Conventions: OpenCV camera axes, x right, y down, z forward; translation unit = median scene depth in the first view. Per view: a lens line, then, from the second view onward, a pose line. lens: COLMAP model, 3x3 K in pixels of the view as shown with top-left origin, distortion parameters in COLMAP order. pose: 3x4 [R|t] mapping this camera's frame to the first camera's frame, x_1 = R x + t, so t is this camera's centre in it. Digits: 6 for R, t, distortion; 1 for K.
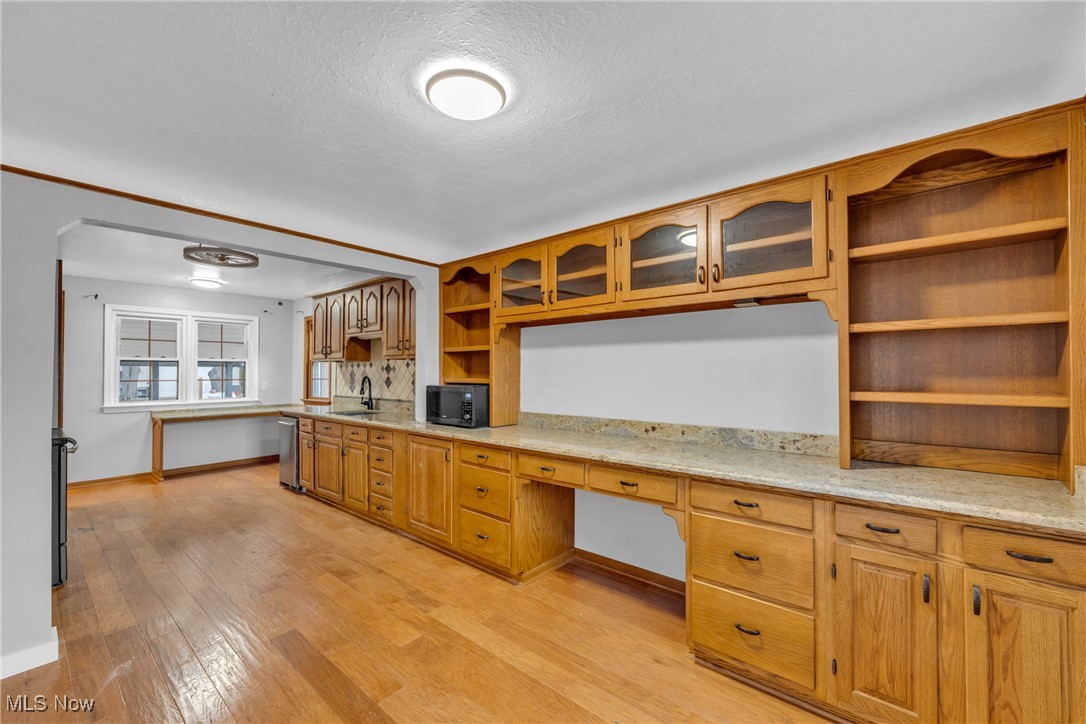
lens RADIAL K [[446.6, 0, 548.2], [0, 446.6, 363.2], [0, 0, 1]] dist [0.001751, -0.000839]
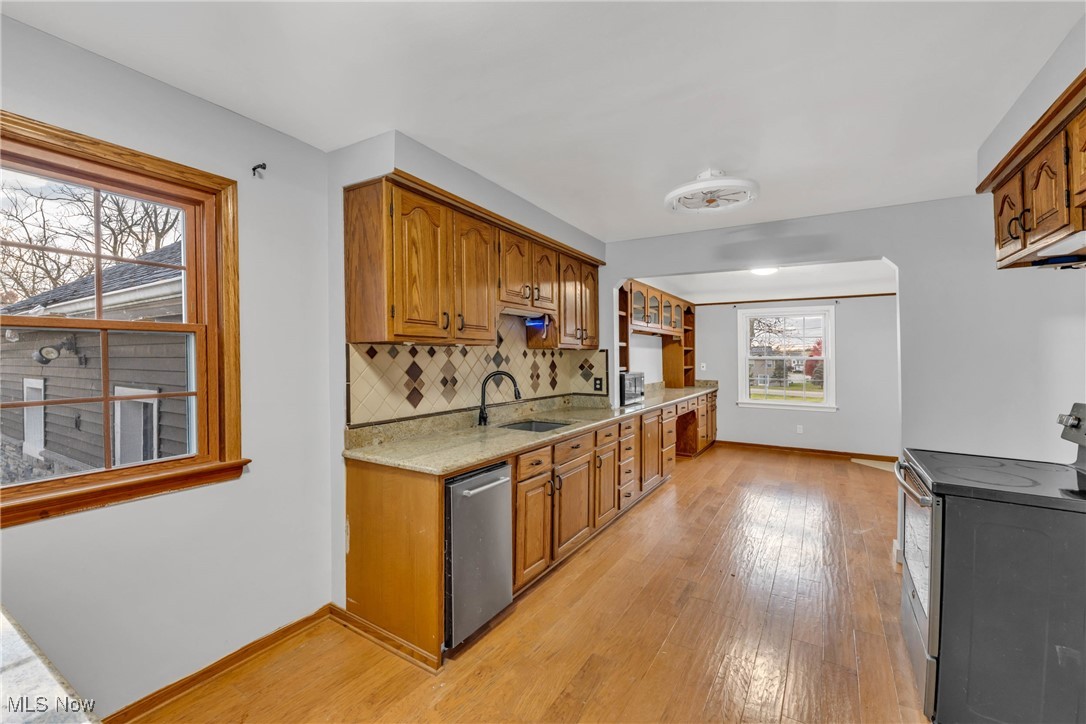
lens RADIAL K [[446.6, 0, 538.9], [0, 446.6, 361.2], [0, 0, 1]] dist [0.001751, -0.000839]
pose [[-0.133094, -0.006235, 0.991084, -1.025612], [-0.017016, 0.999847, 0.004005, 0.011532], [-0.990957, -0.016331, -0.133180, 1.011548]]
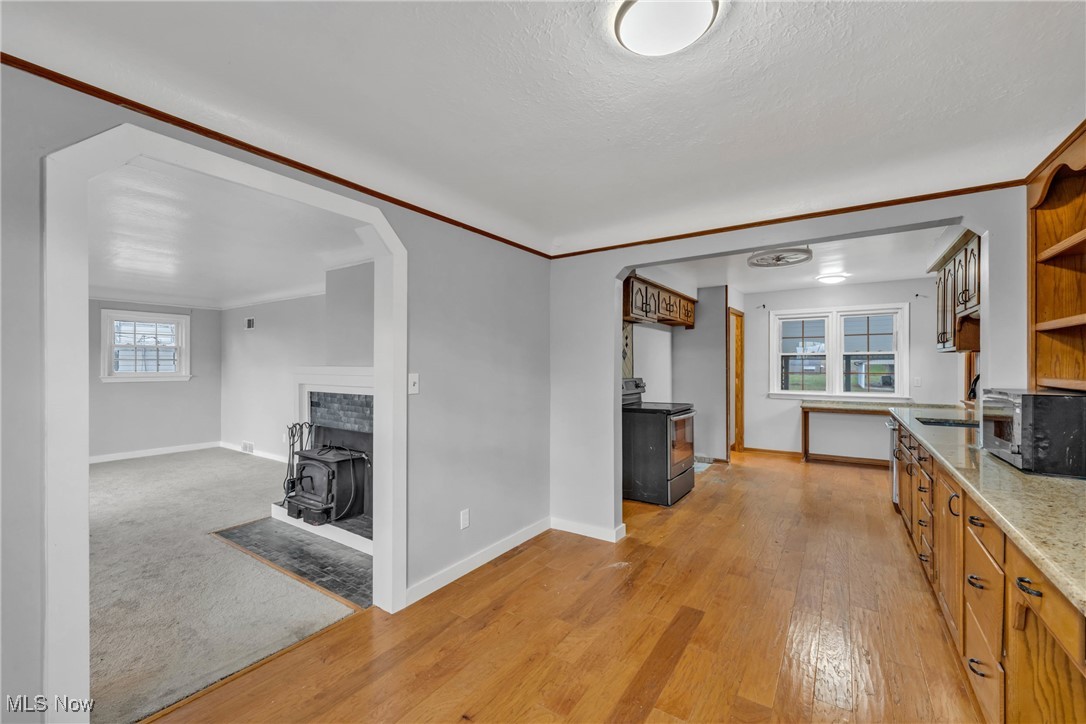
lens RADIAL K [[446.6, 0, 537.9], [0, 446.6, 362.3], [0, 0, 1]] dist [0.001751, -0.000839]
pose [[0.094466, -0.005875, -0.995511, 0.207592], [0.019251, 0.999806, -0.004074, 0.003703], [0.995342, -0.018780, 0.094560, 0.246347]]
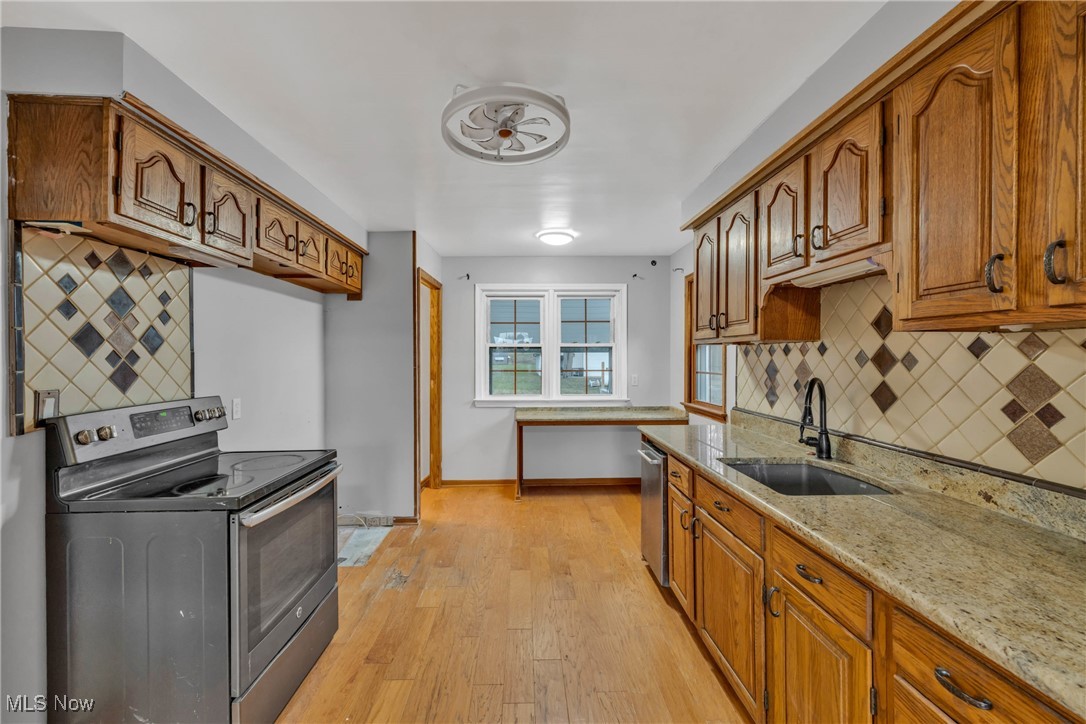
lens RADIAL K [[446.6, 0, 530.2], [0, 446.6, 360.2], [0, 0, 1]] dist [0.001751, -0.000839]
pose [[0.653861, 0.006173, -0.756589, -0.265725], [0.016768, 0.999603, 0.022647, -0.000150], [0.756429, -0.027494, 0.653498, 0.532507]]
